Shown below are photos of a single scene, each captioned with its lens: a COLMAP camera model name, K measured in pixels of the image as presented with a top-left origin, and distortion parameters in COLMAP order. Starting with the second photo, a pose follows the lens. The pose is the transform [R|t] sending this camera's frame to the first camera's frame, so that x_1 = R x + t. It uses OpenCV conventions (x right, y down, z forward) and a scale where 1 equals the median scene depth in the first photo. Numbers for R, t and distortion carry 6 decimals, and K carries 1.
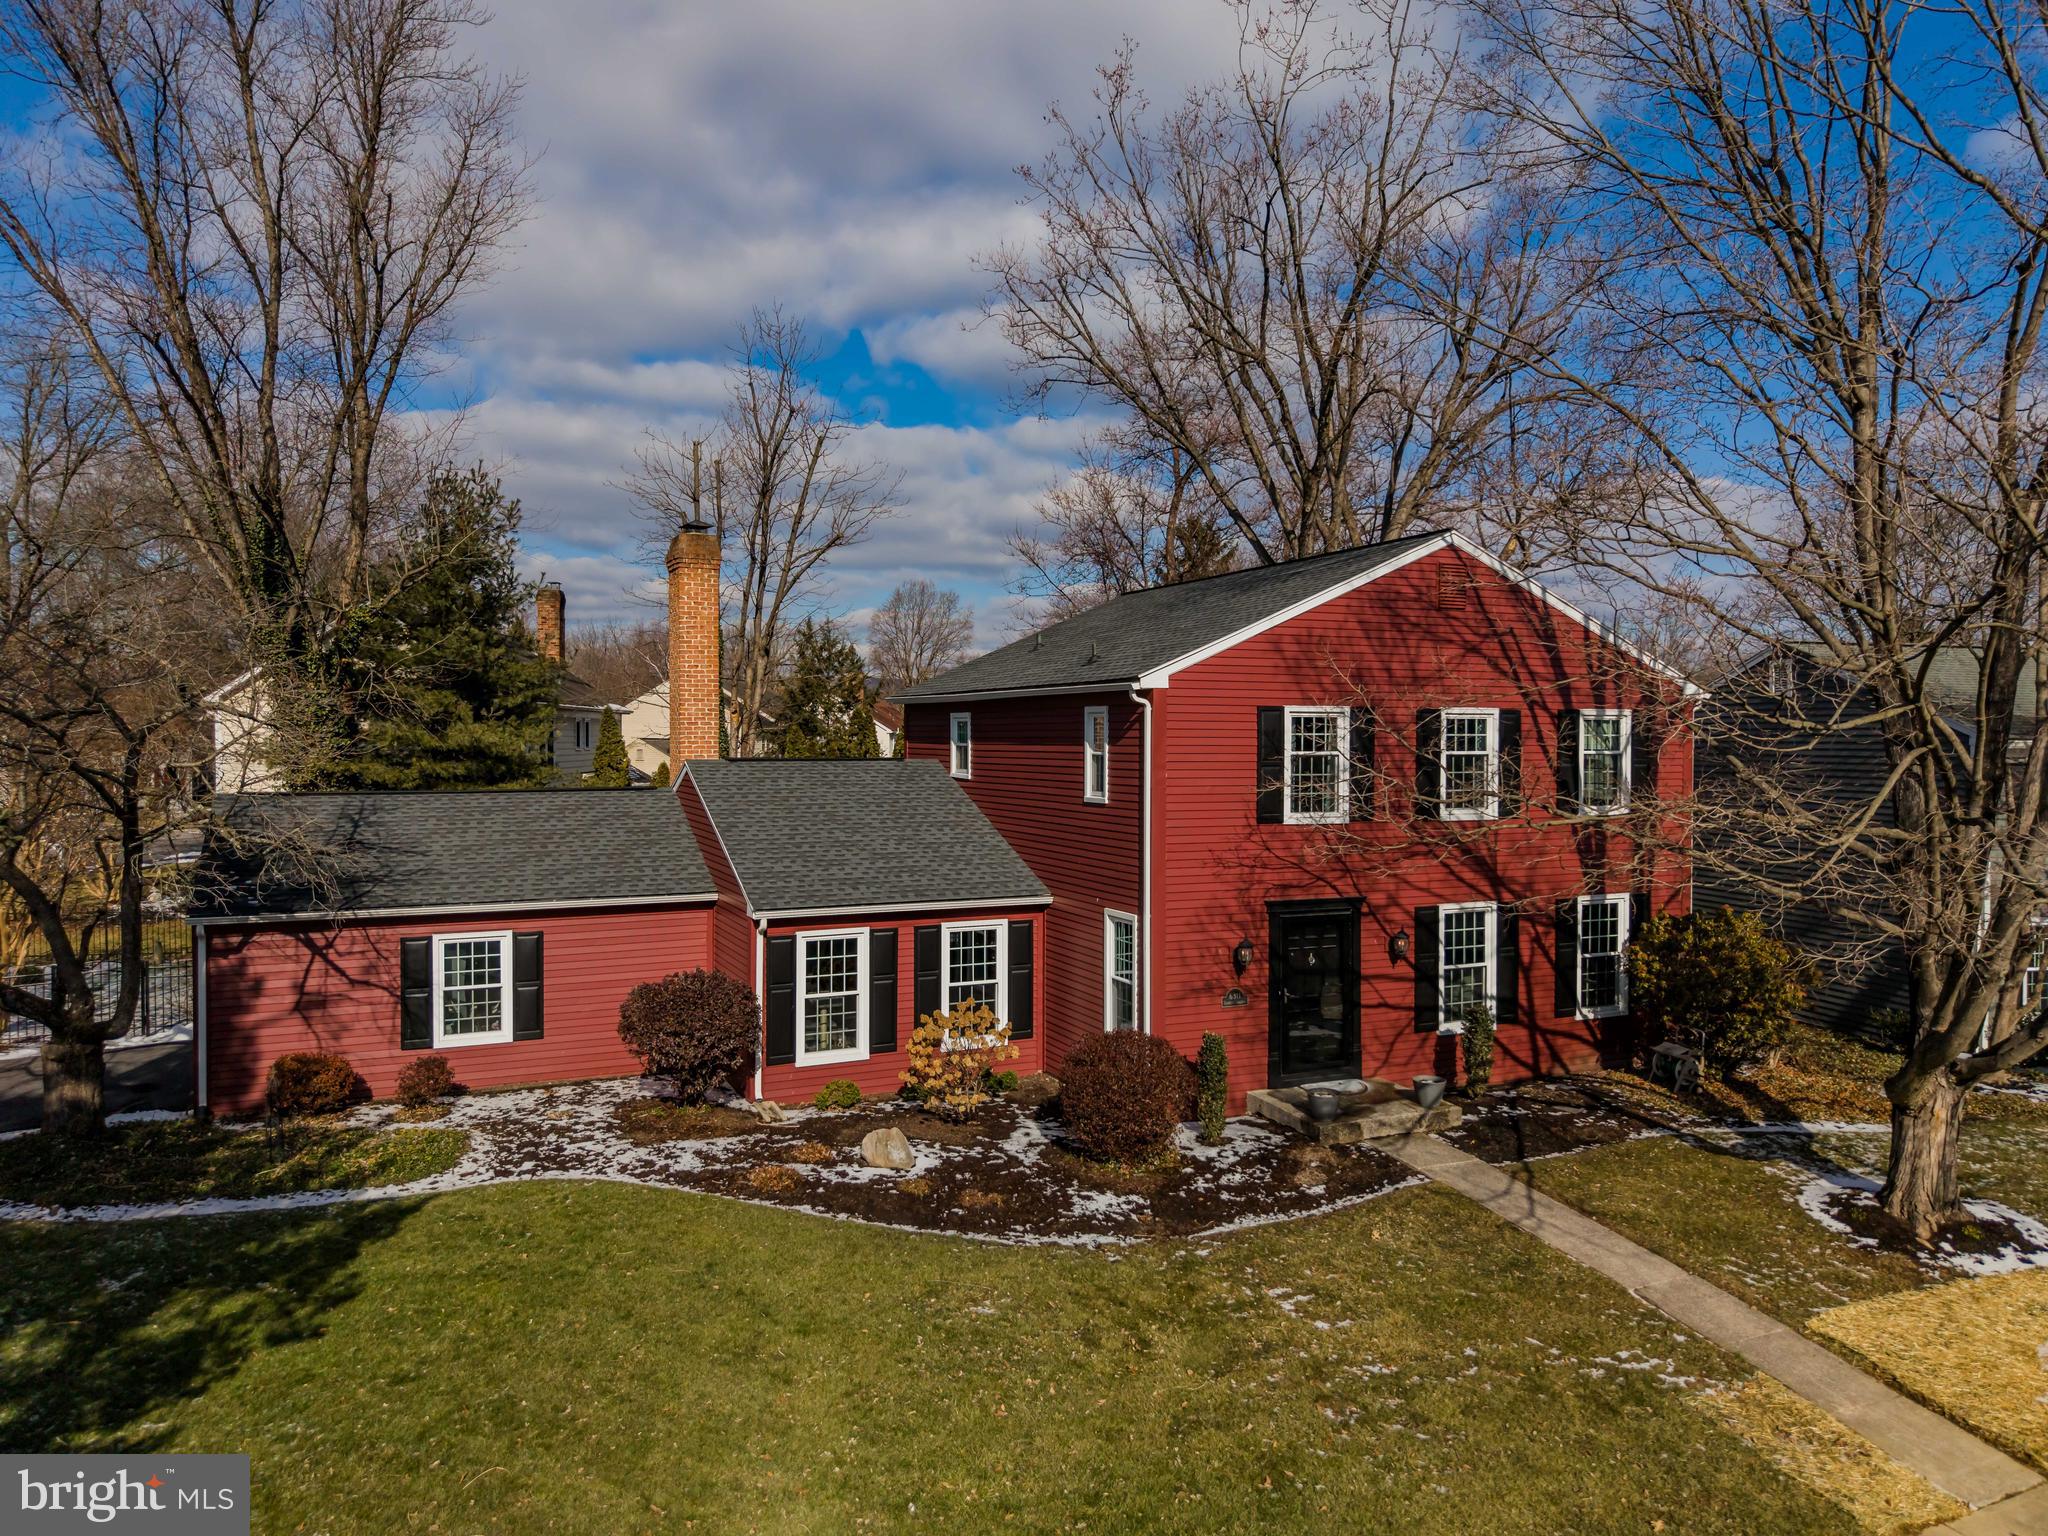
lens RADIAL K [[1376.3, 0, 1001.5], [0, 1376.3, 765.8], [0, 0, 1]] dist [0.001382, -0.002281]
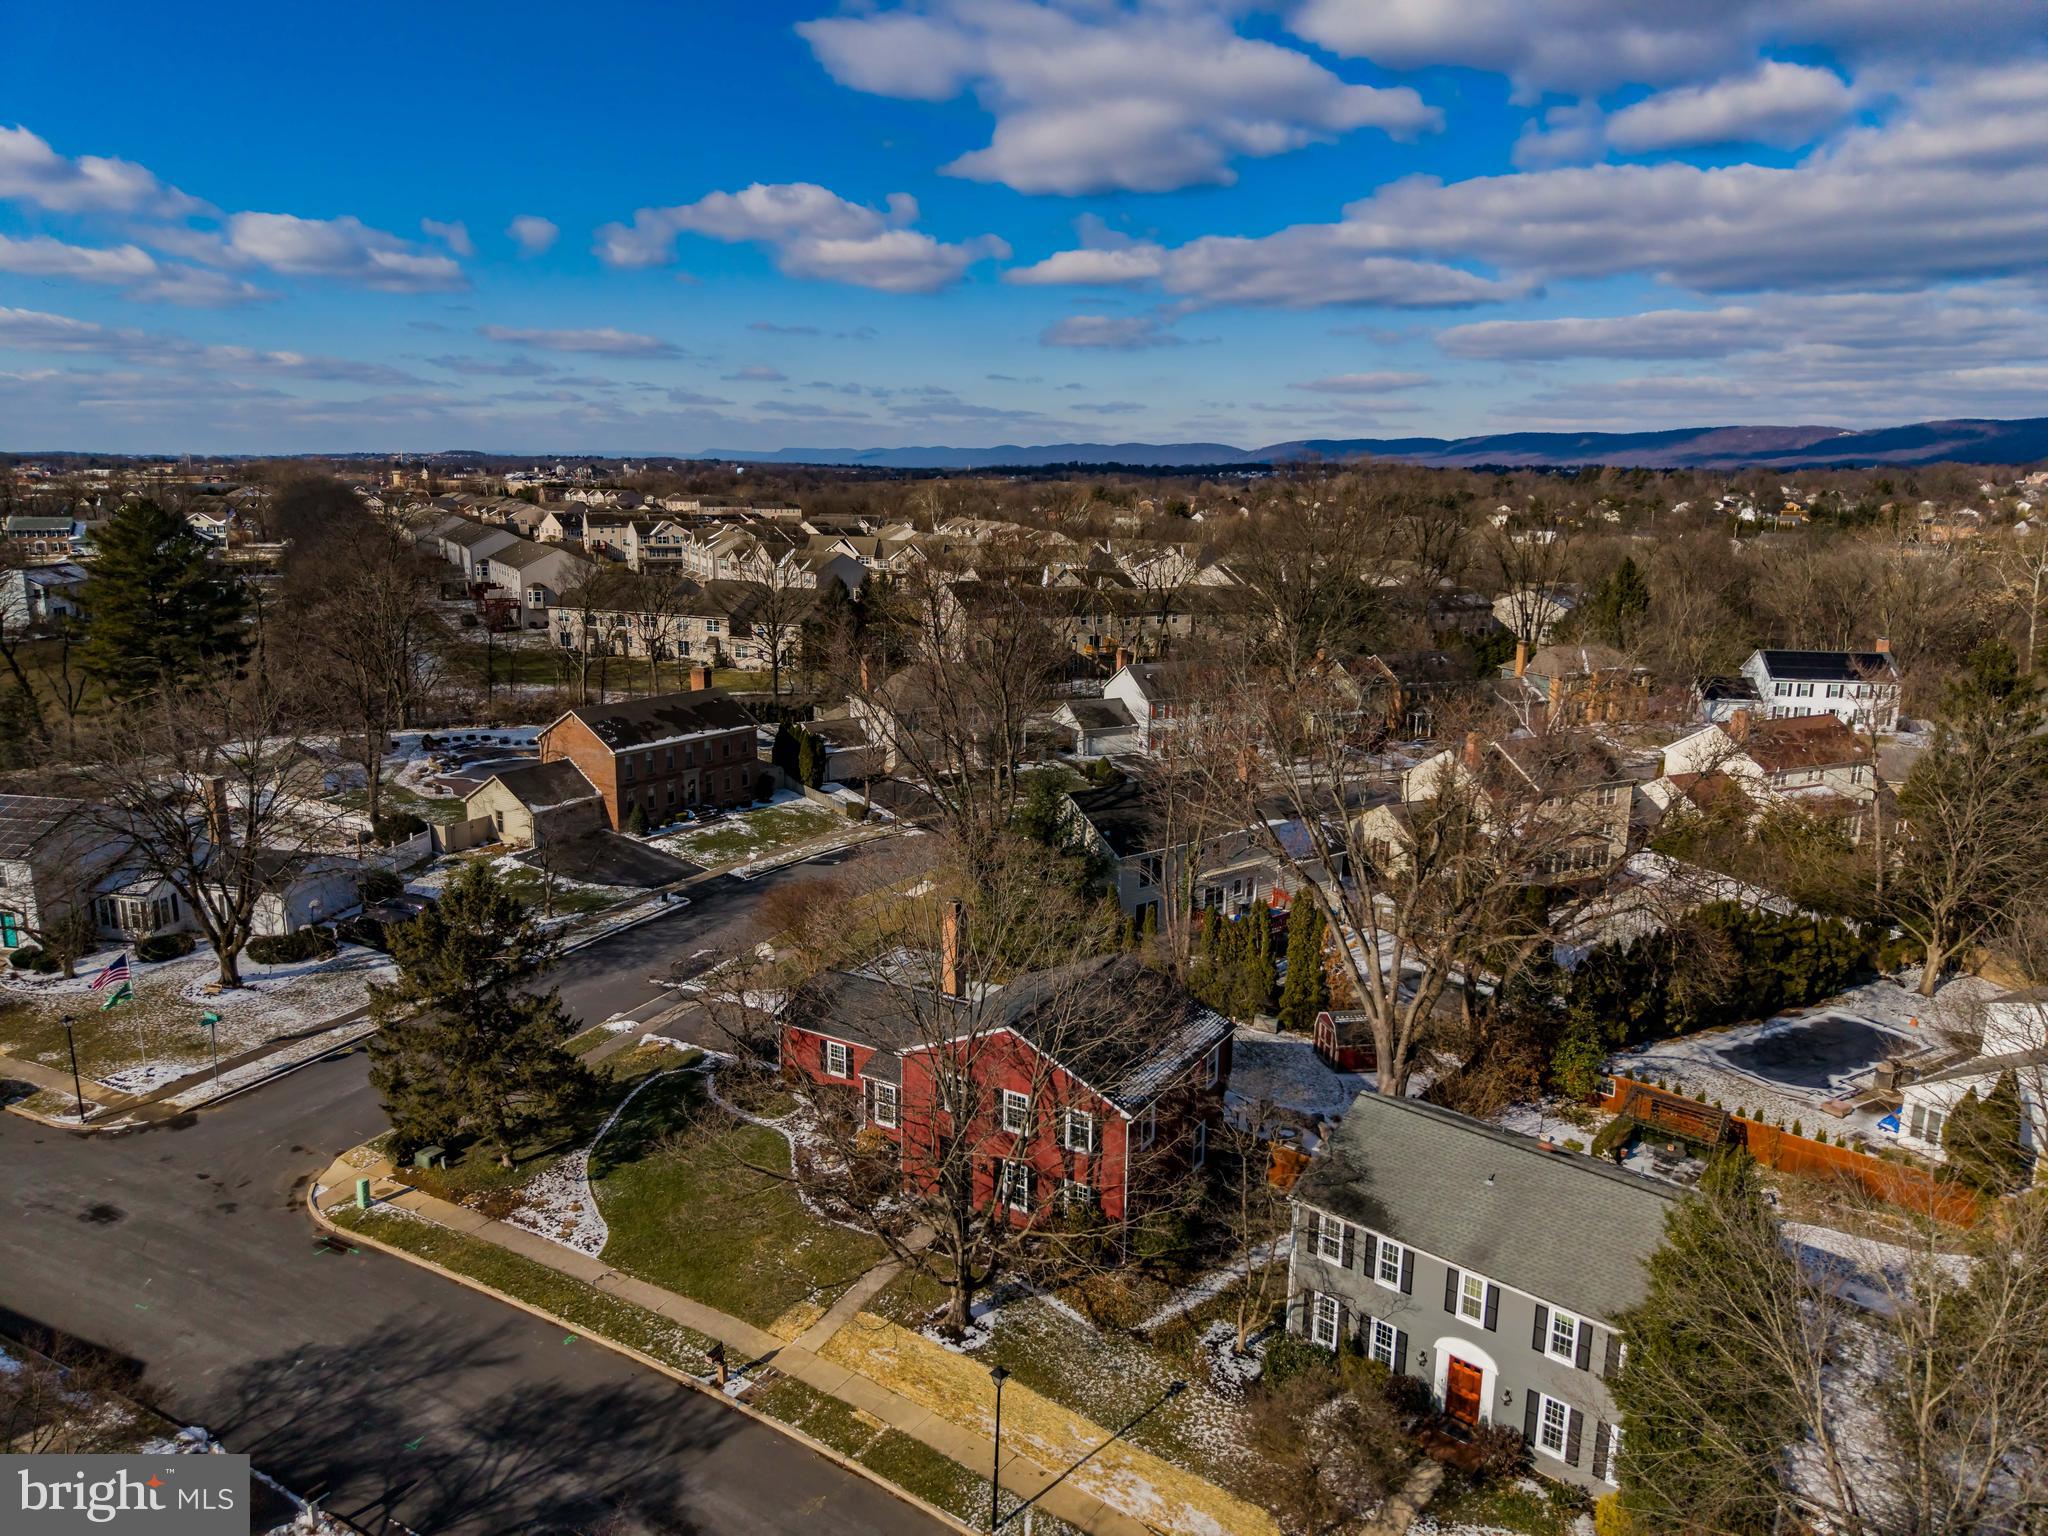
lens RADIAL K [[1341.6, 0, 1041.9], [0, 1341.6, 764.0], [0, 0, 1]] dist [0.032459, -0.041588]
pose [[0.580921, 0.175287, -0.794862, 2.747415], [-0.038328, 0.981344, 0.188400, -1.363839], [0.813057, -0.078980, 0.576802, -0.445662]]
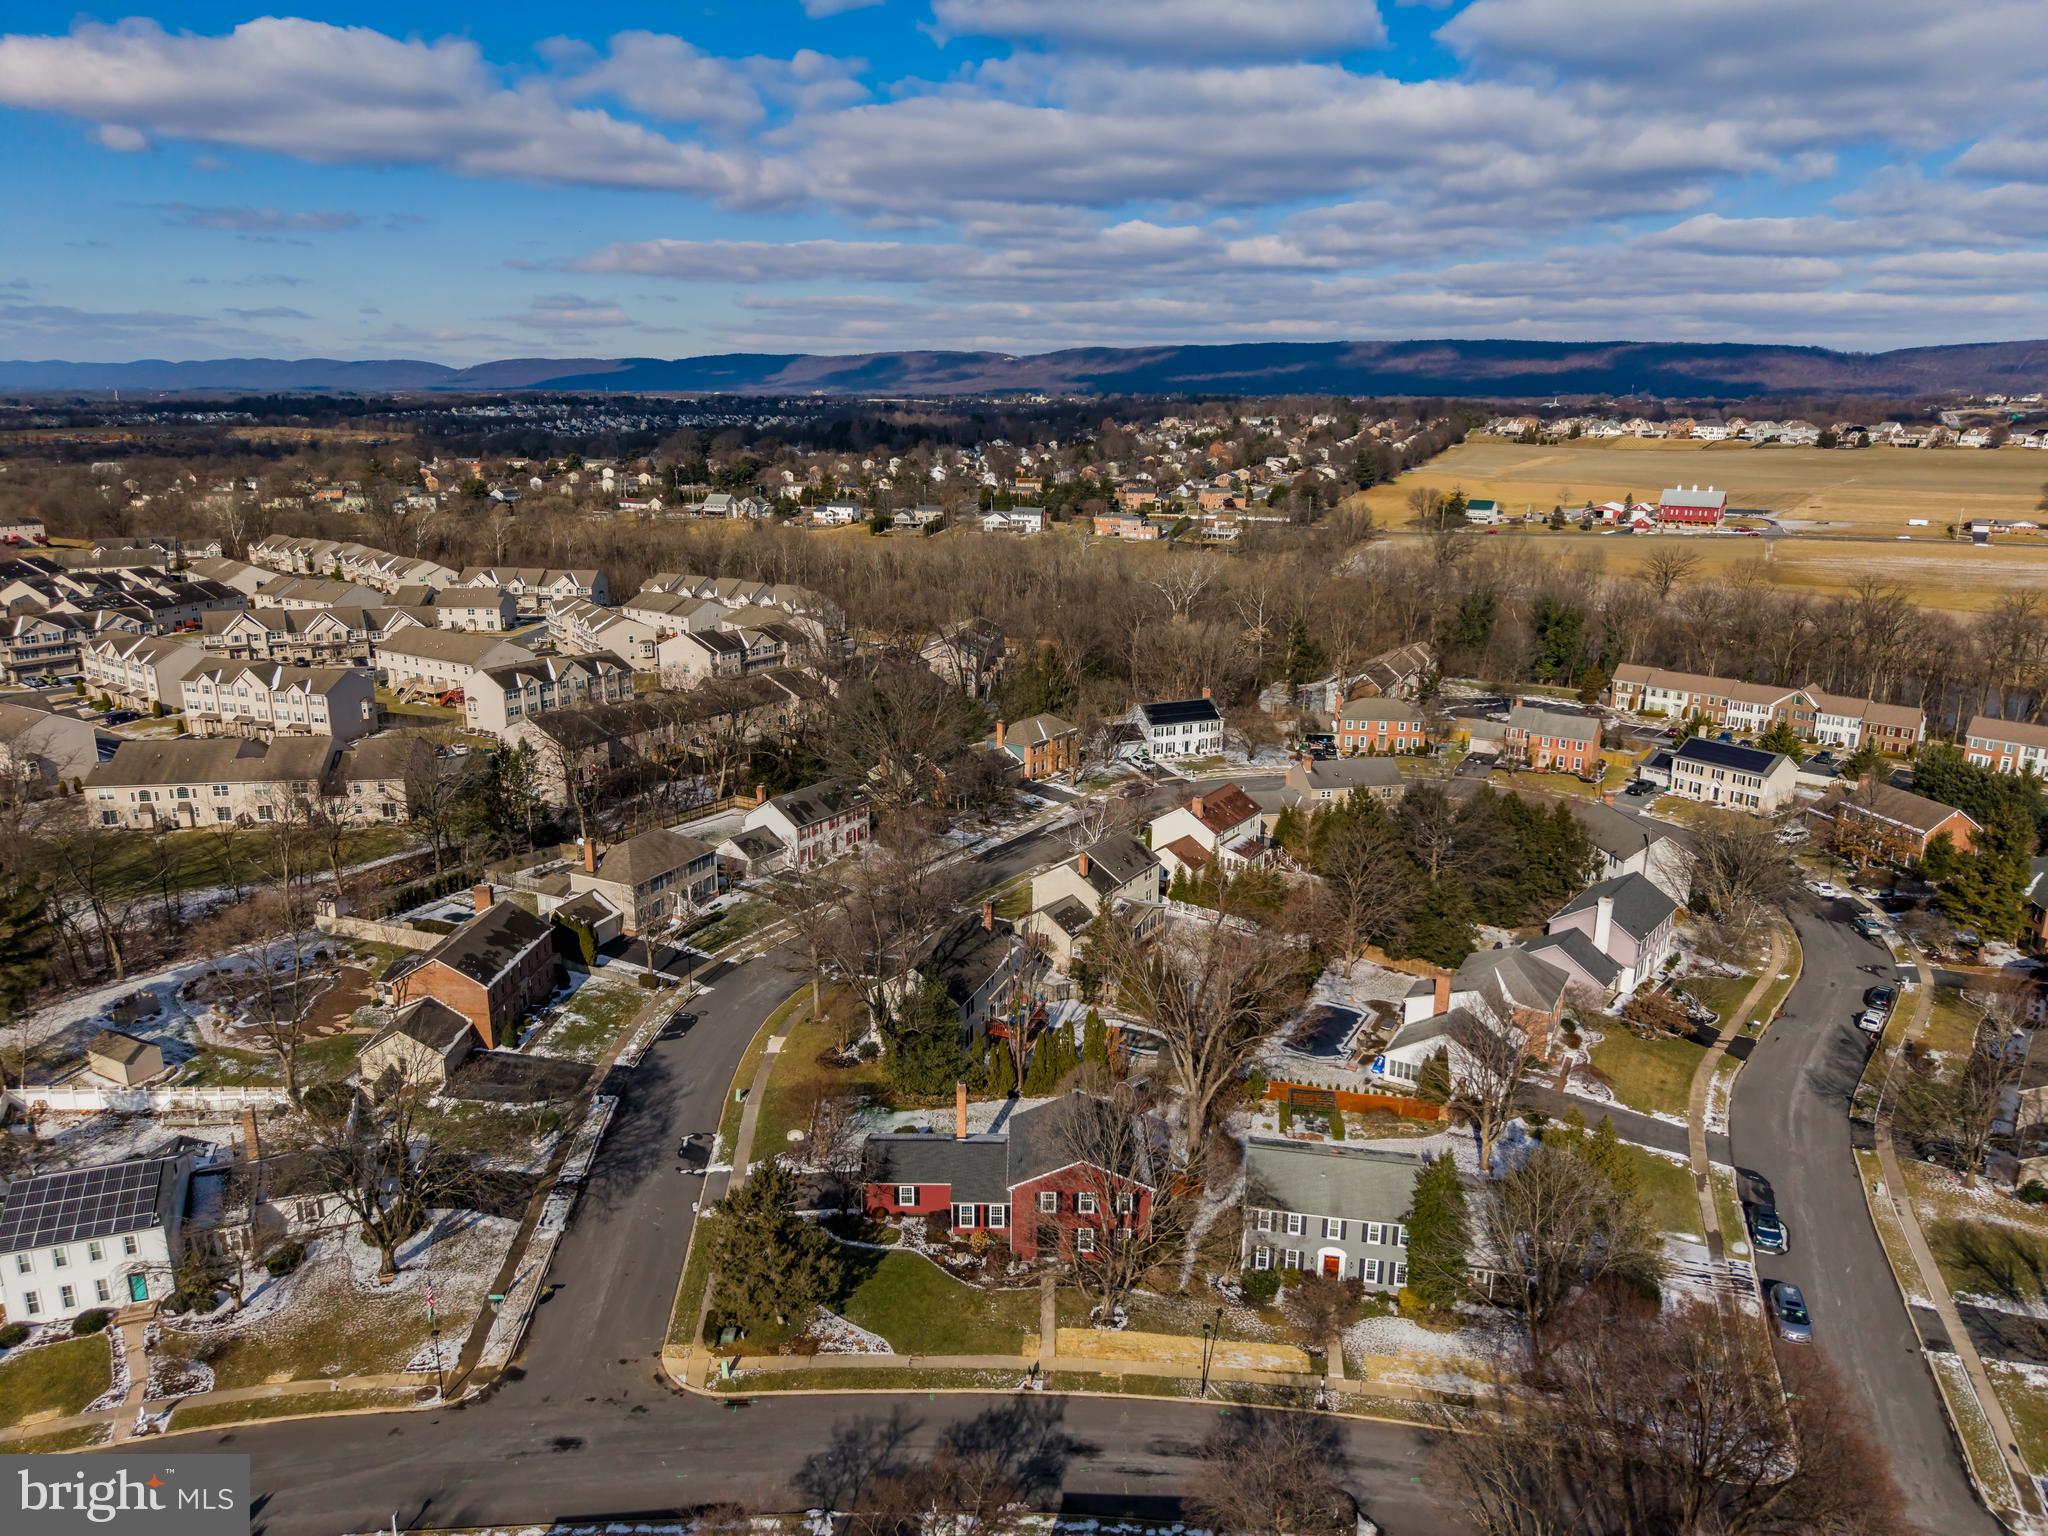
lens RADIAL K [[1310.6, 0, 1029.0], [0, 1310.6, 776.1], [0, 0, 1]] dist [0.003508, -0.001098]
pose [[0.912196, 0.111649, -0.394249, 2.201924], [-0.019438, 0.972869, 0.230537, -3.076129], [0.409292, -0.202631, 0.889618, -3.519854]]
